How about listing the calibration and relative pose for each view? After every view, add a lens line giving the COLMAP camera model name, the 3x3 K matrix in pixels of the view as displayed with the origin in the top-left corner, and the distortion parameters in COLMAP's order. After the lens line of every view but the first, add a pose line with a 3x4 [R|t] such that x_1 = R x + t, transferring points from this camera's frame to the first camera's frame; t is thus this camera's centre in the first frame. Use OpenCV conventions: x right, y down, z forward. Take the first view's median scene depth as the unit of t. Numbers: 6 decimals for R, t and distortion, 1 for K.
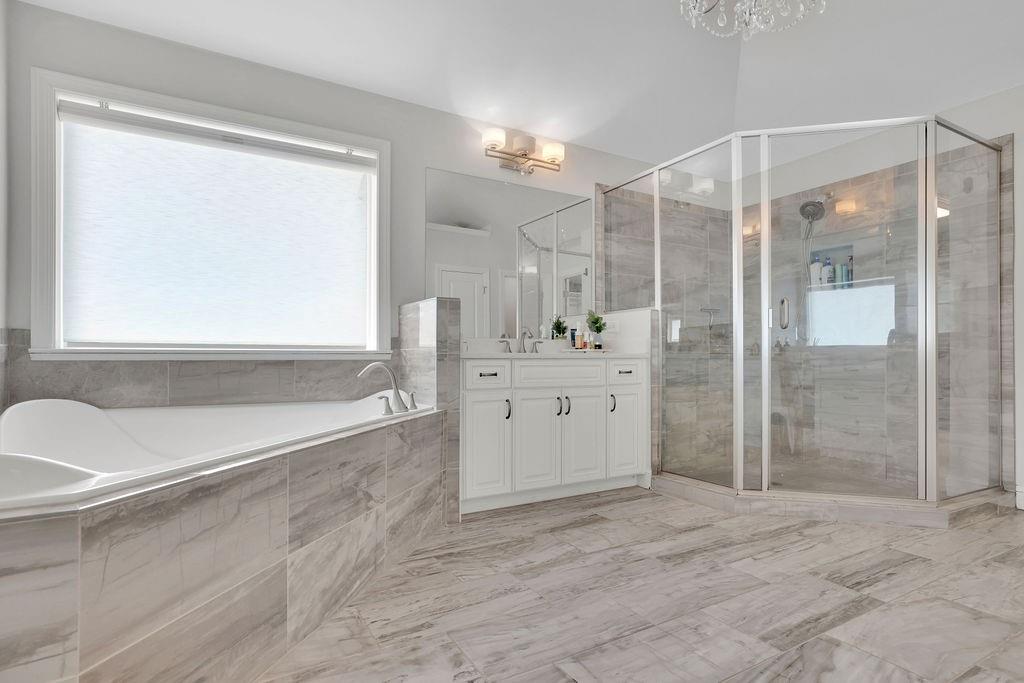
lens RADIAL K [[531.9, 0, 512.1], [0, 531.9, 349.6], [0, 0, 1]] dist [-0.016137, 0.004936]
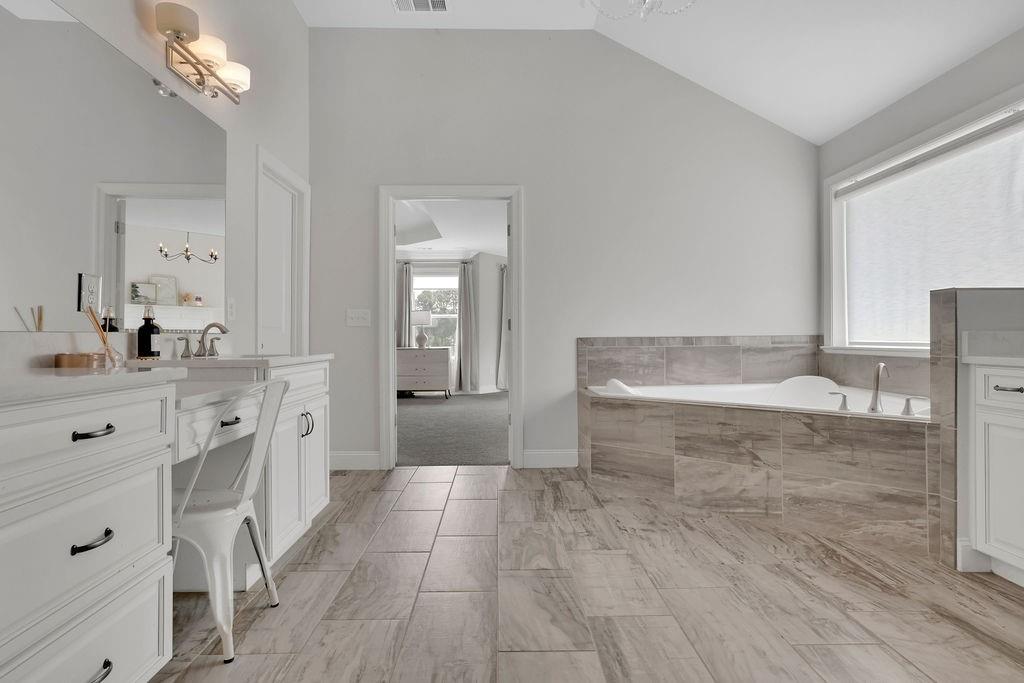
lens RADIAL K [[531.9, 0, 512.0], [0, 531.9, 337.6], [0, 0, 1]] dist [-0.016137, 0.004936]
pose [[-0.472386, -0.002057, -0.881390, 1.204734], [0.010625, 0.999911, -0.008029, -0.030094], [0.881328, -0.013158, -0.472322, 1.049009]]
